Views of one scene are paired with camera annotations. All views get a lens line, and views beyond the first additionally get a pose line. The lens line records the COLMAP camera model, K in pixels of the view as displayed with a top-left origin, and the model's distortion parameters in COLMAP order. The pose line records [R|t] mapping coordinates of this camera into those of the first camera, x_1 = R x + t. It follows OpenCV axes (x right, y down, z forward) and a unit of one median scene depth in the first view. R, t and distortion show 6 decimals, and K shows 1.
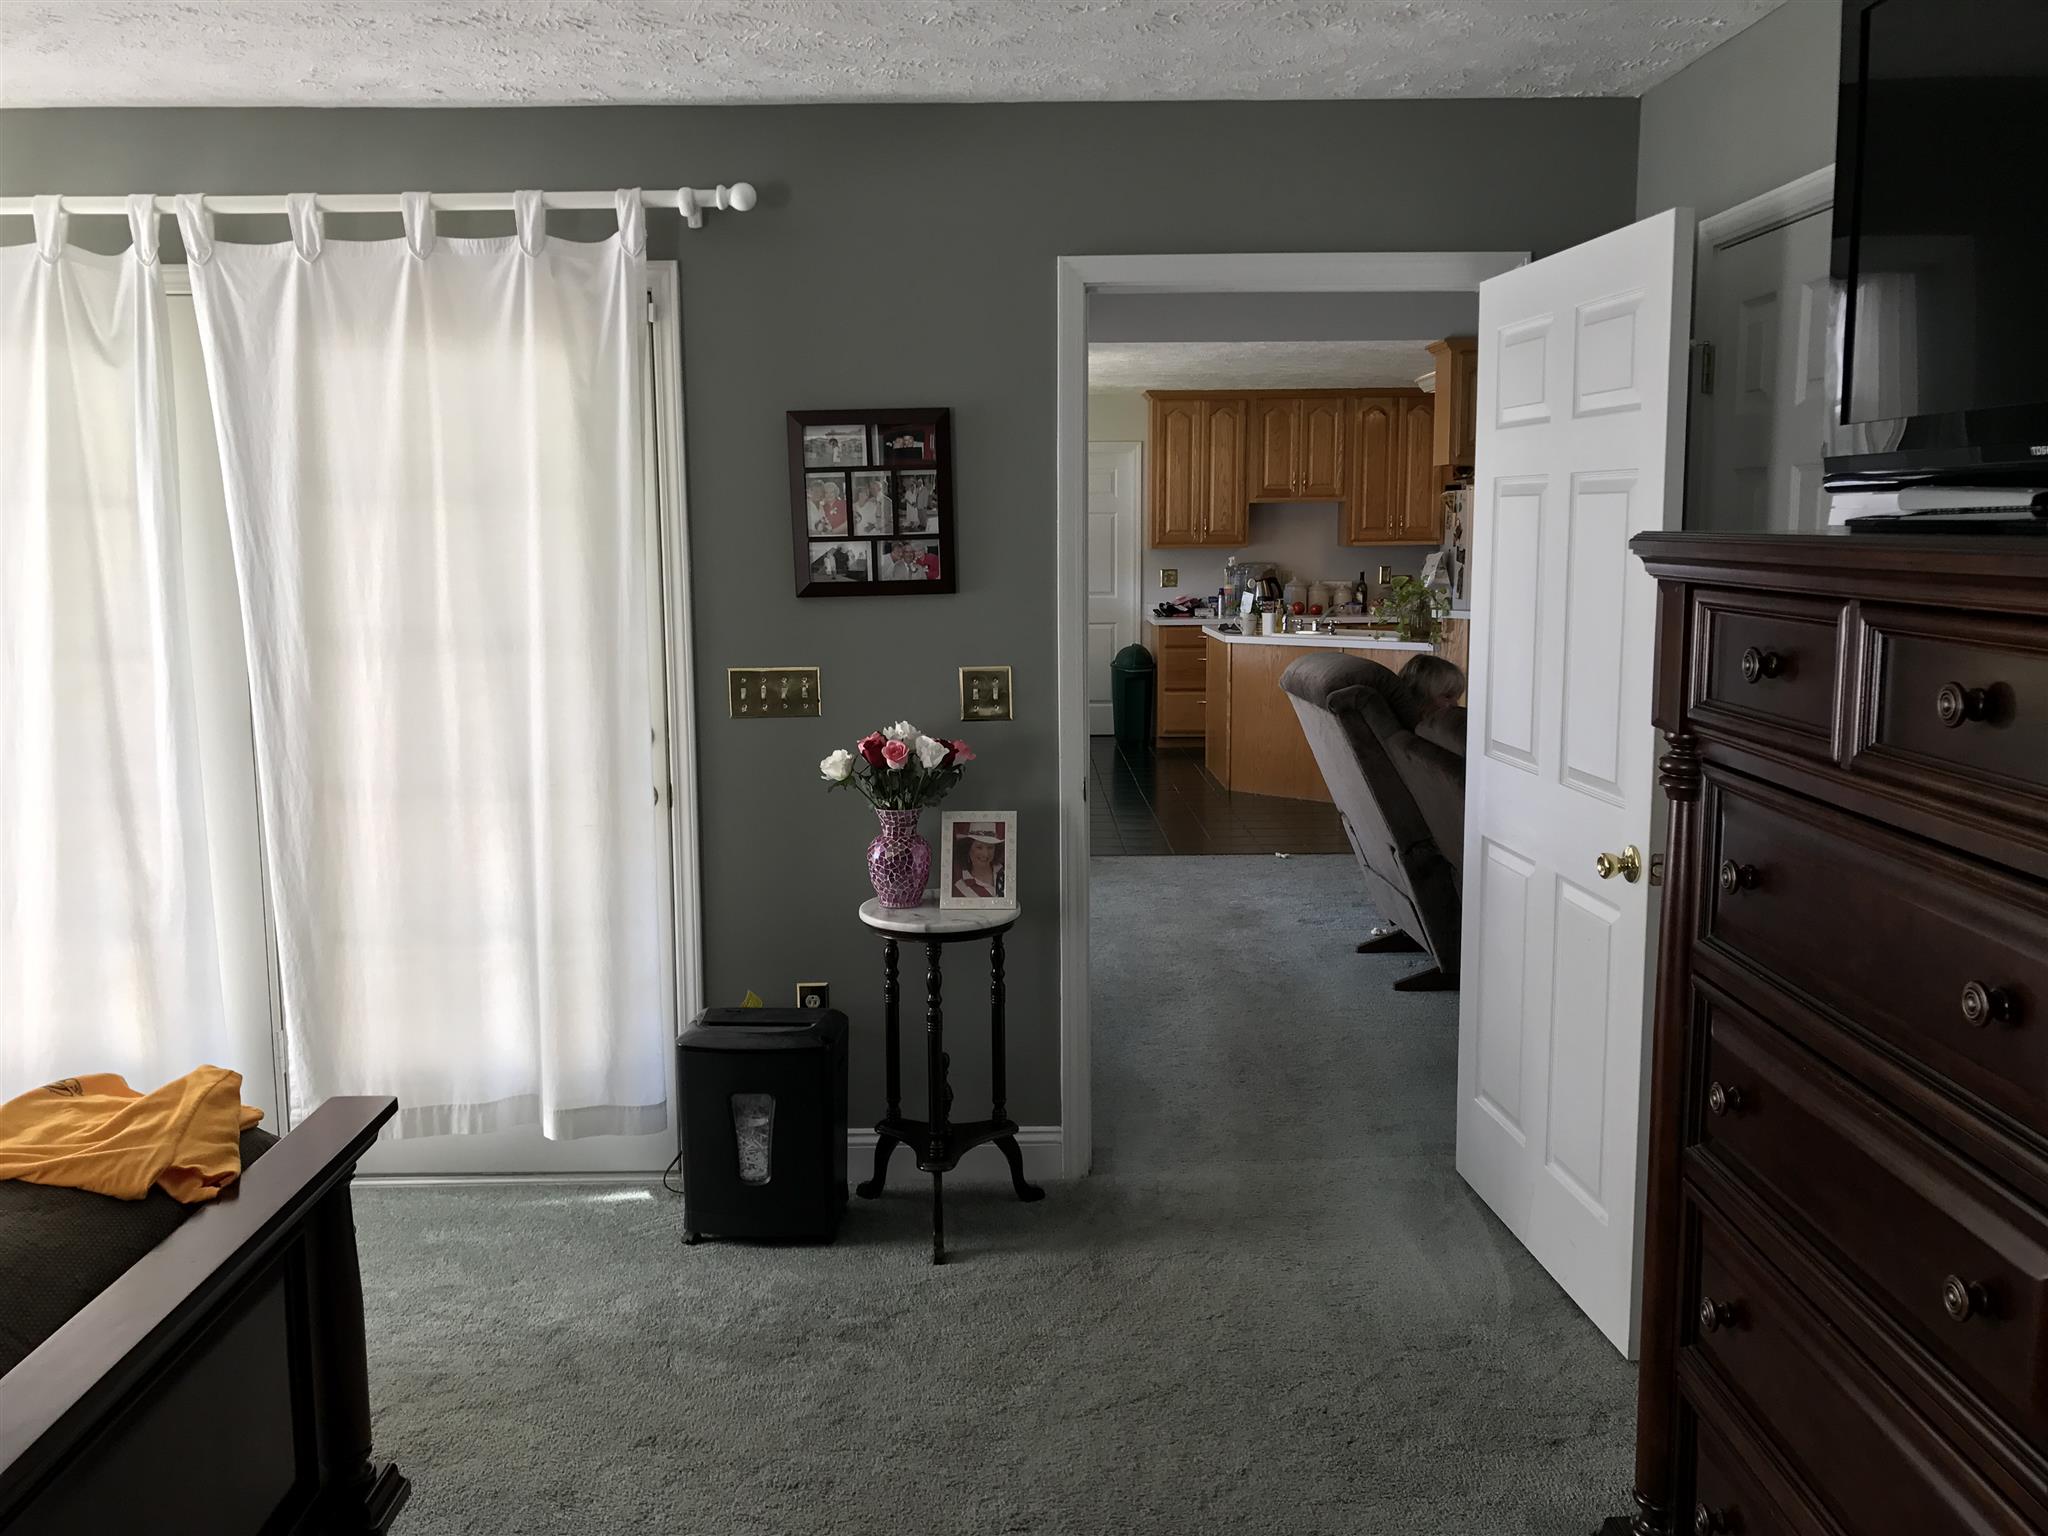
lens RADIAL K [[1682.8, 0, 1025.1], [0, 1682.8, 761.6], [0, 0, 1]] dist [0.034671, -0.015724]
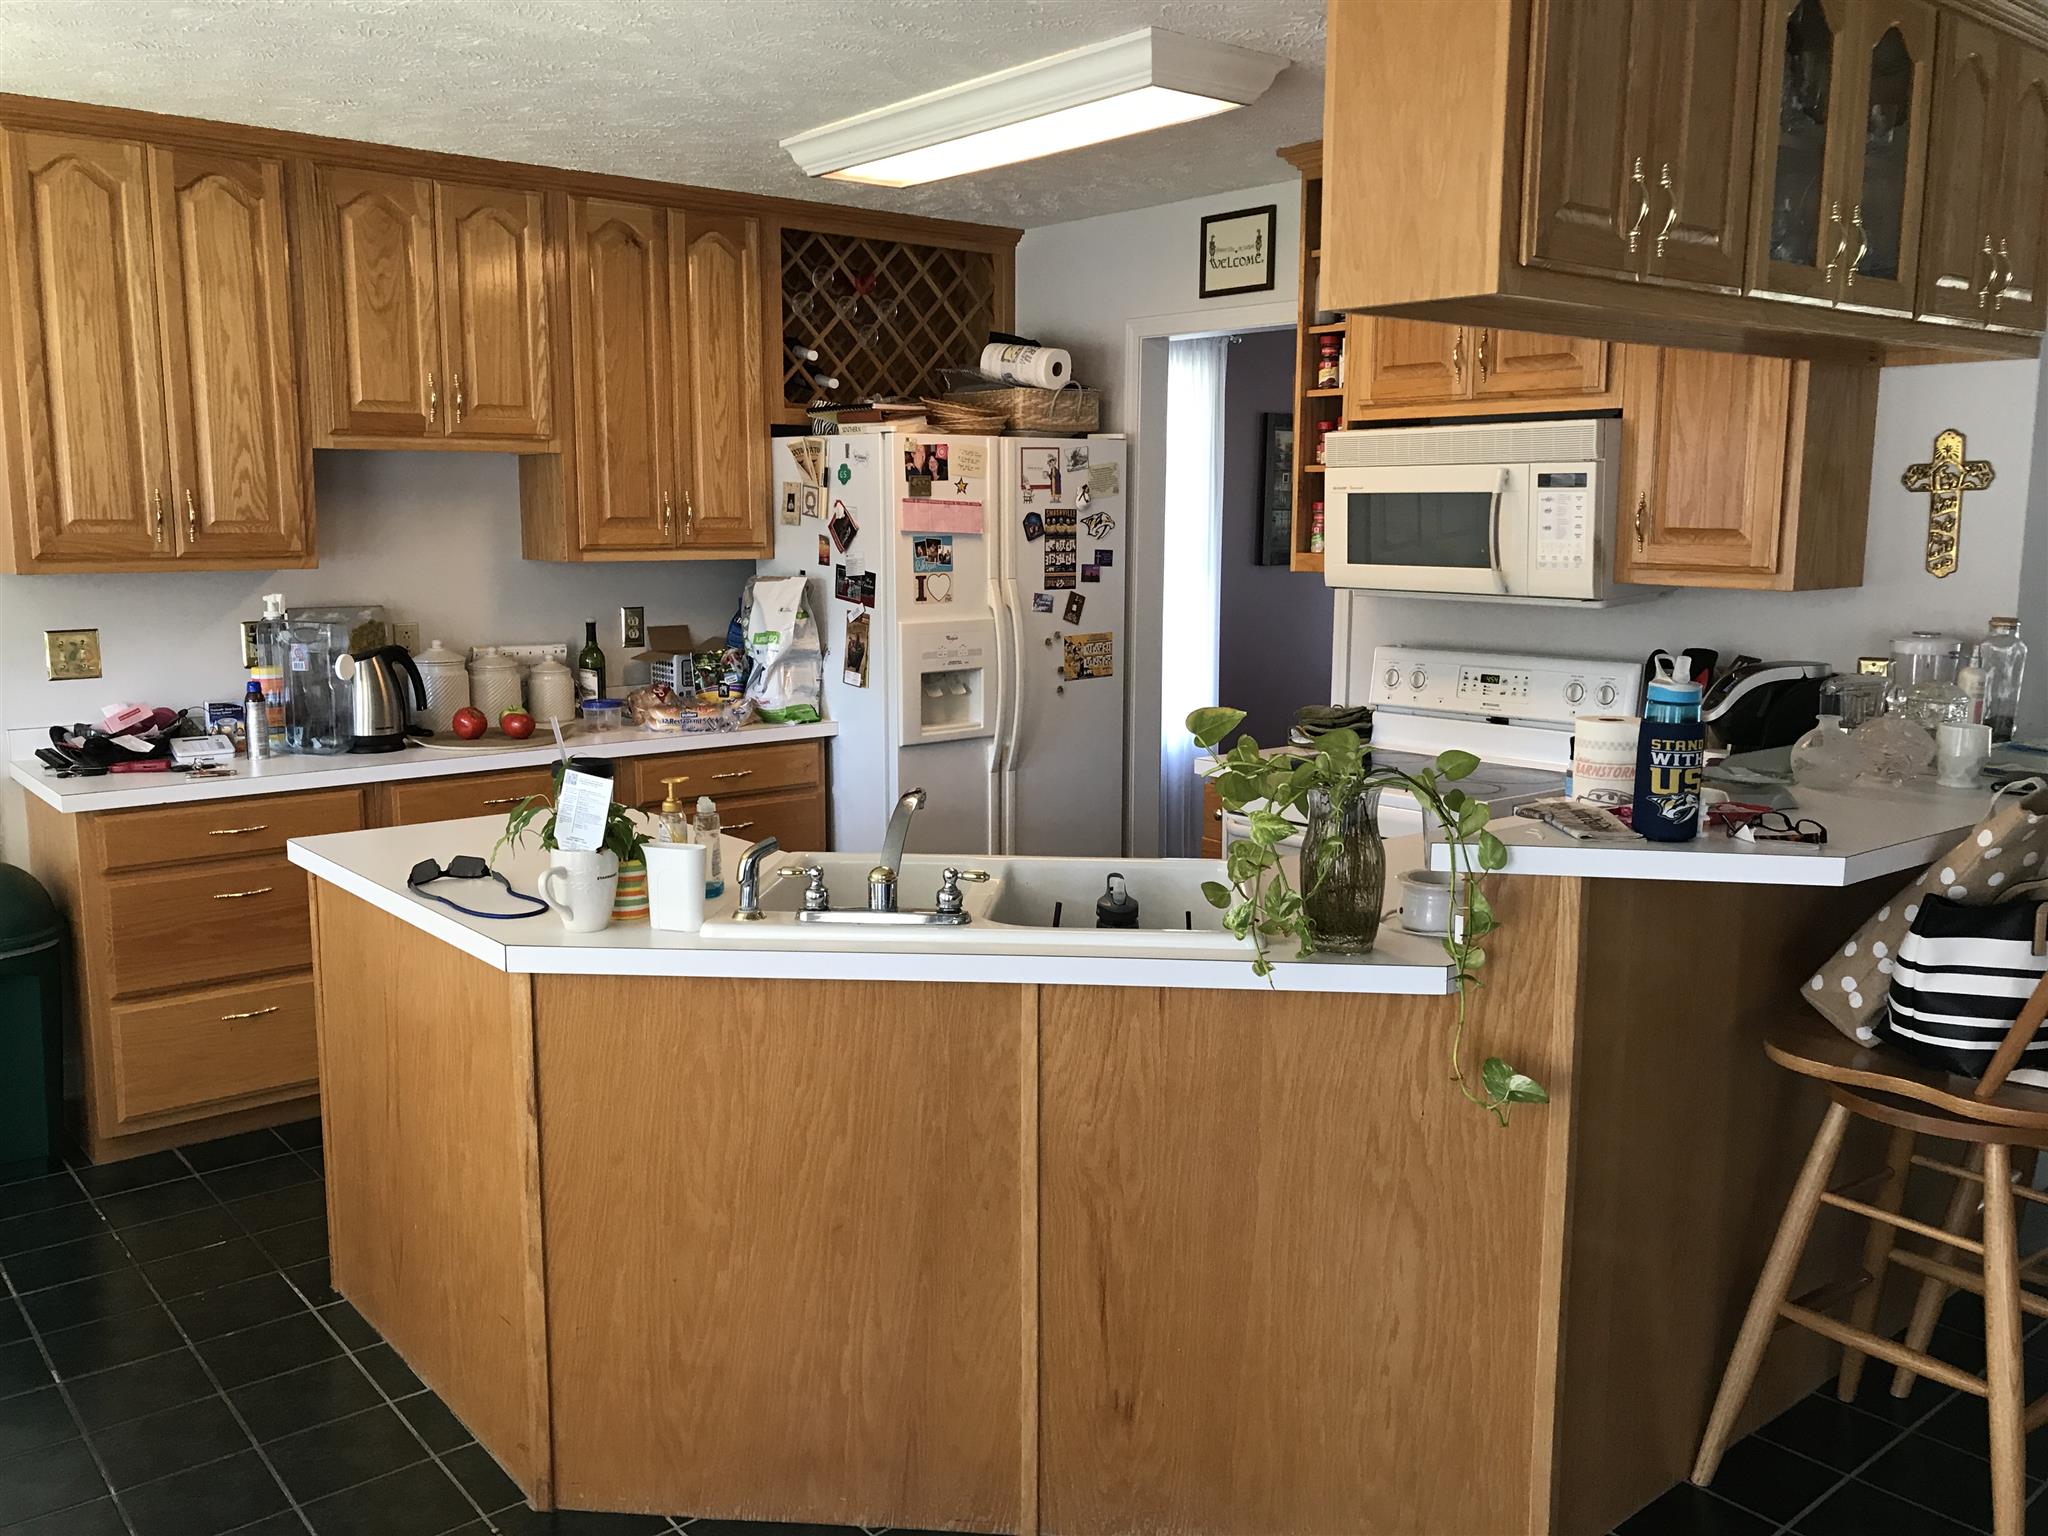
lens RADIAL K [[1682.8, 0, 1022.9], [0, 1682.8, 758.0], [0, 0, 1]] dist [0.034671, -0.015724]
pose [[0.782519, -0.082365, 0.617155, 0.020058], [0.077452, 0.996390, 0.034772, -0.086869], [-0.617791, 0.020591, 0.786073, 0.614677]]
